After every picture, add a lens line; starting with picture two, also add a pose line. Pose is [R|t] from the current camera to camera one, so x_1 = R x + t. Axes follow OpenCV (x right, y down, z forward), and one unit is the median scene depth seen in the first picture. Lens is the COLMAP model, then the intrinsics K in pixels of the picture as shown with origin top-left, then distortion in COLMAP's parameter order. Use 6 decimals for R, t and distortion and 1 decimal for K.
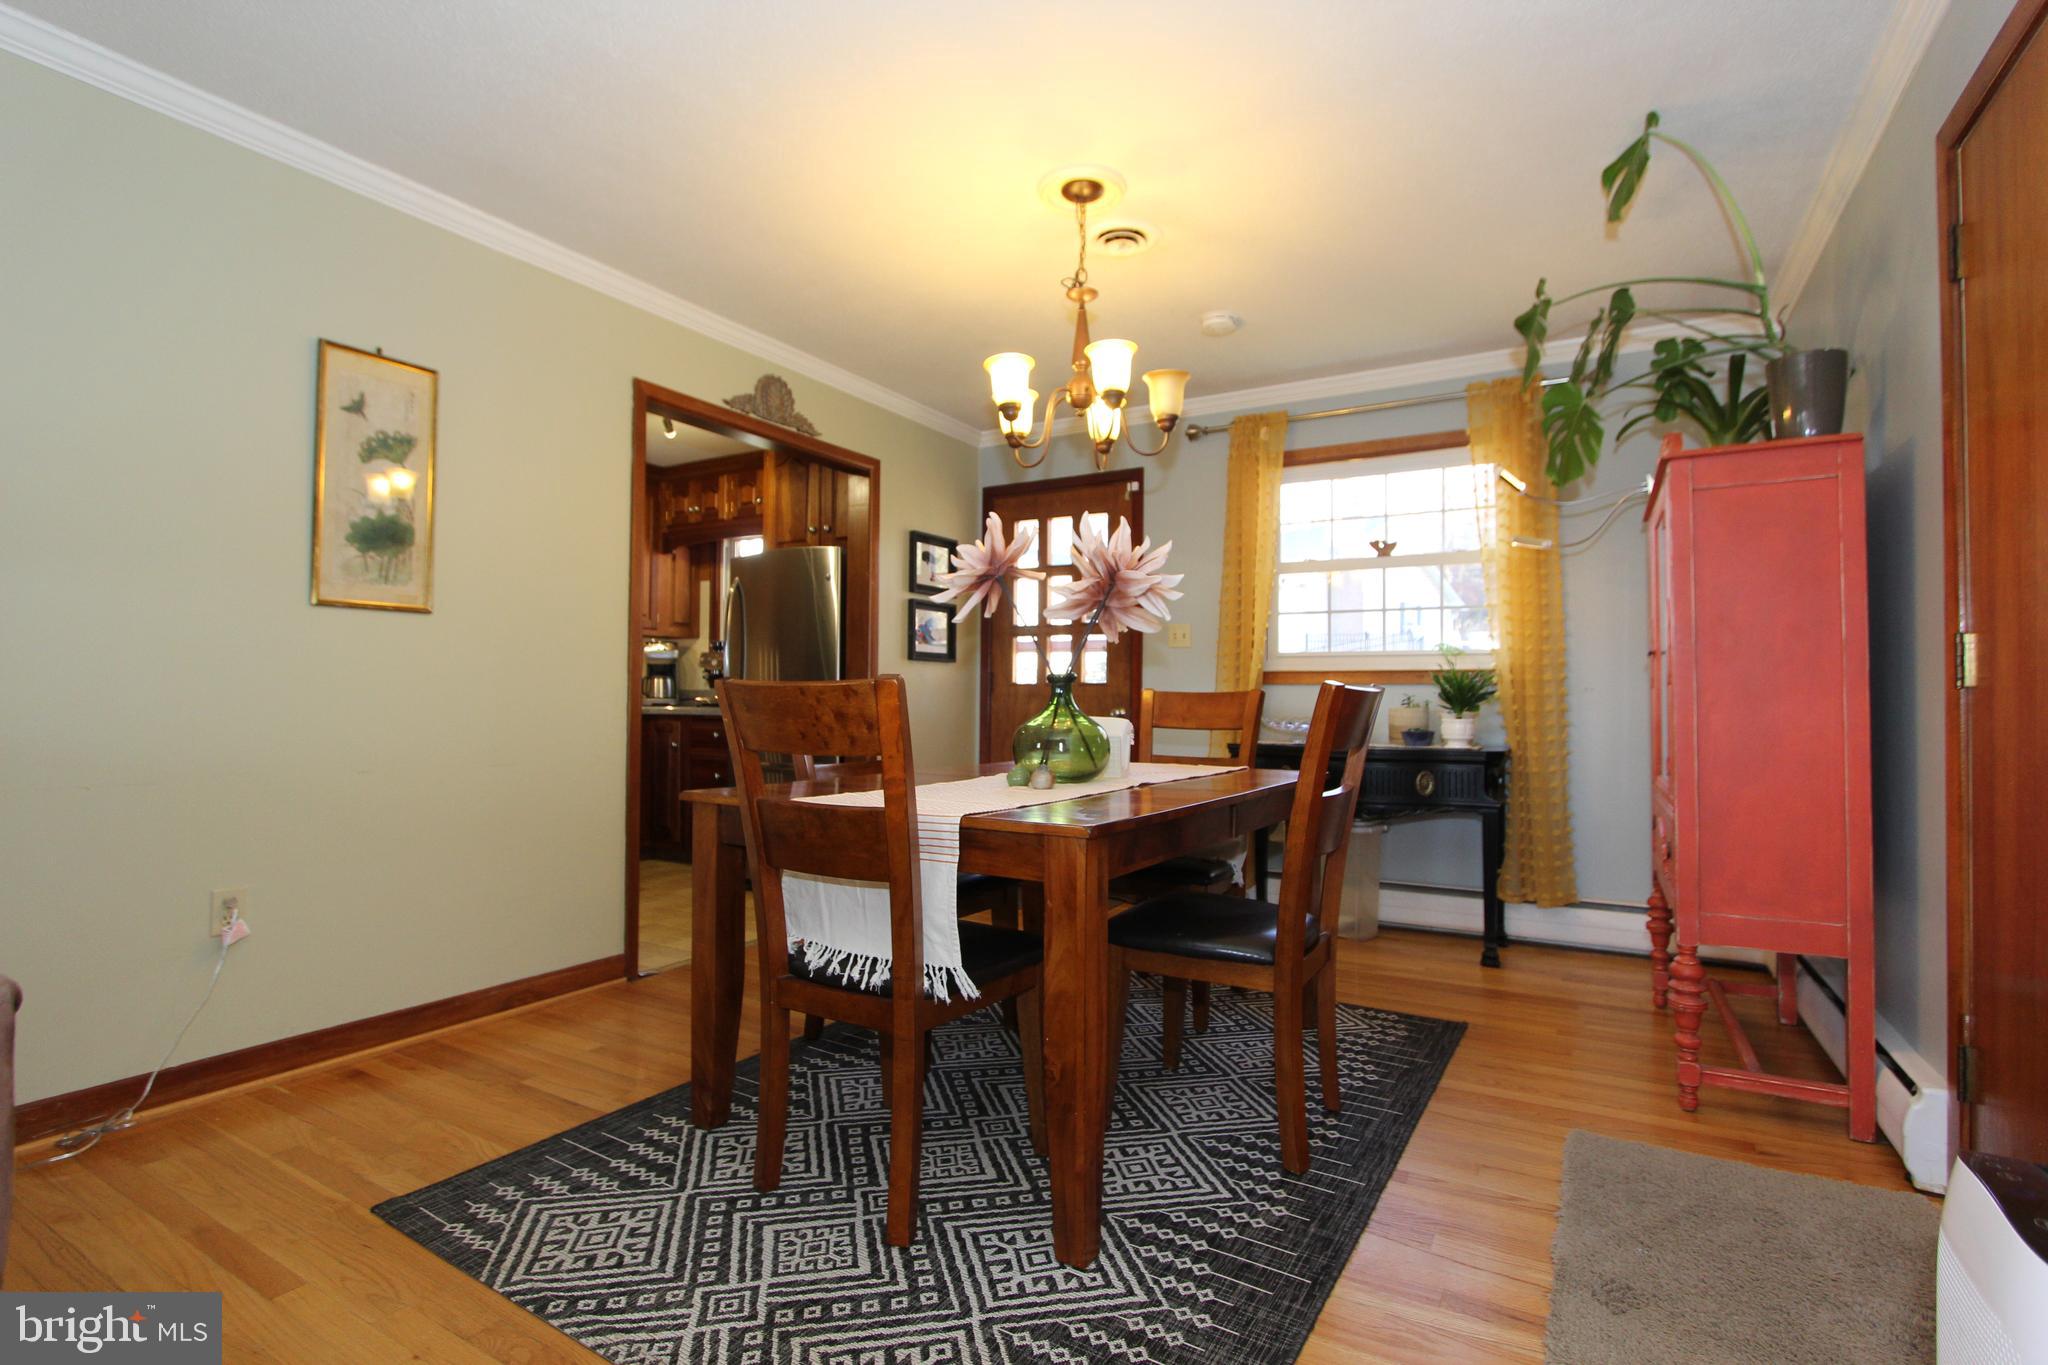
lens RADIAL K [[953.8, 0, 1039.5], [0, 953.8, 689.1], [0, 0, 1]] dist [-0.025483, 0.005575]
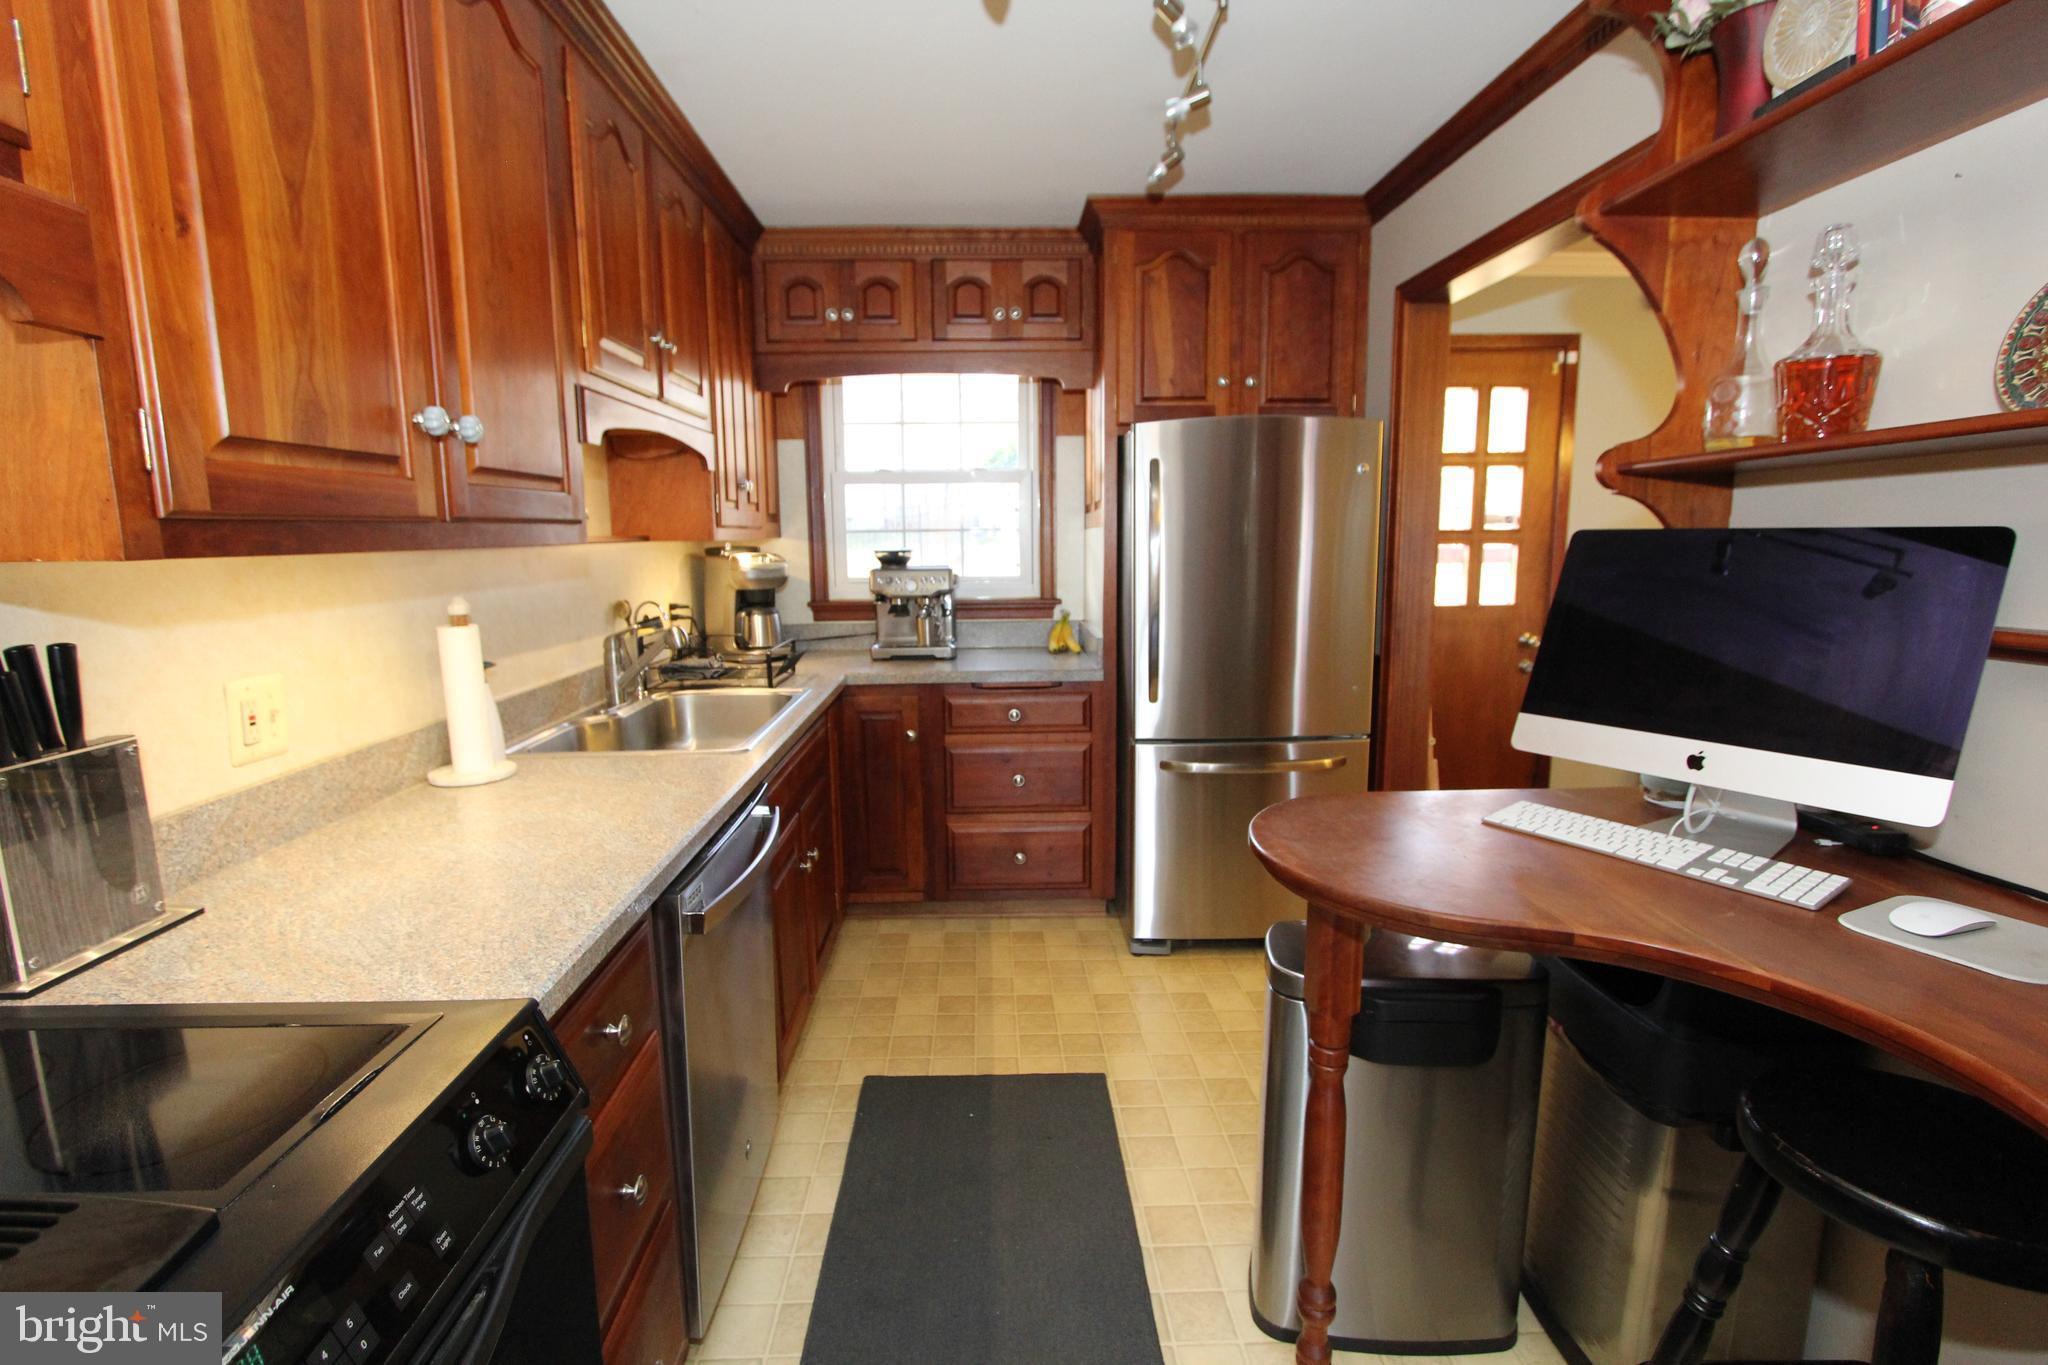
lens RADIAL K [[953.8, 0, 1011.8], [0, 953.8, 679.8], [0, 0, 1]] dist [-0.025483, 0.005575]
pose [[0.846944, -0.099367, 0.522314, -0.966613], [0.014516, 0.986336, 0.164107, -0.107792], [-0.531484, -0.131407, 0.836813, 0.718073]]
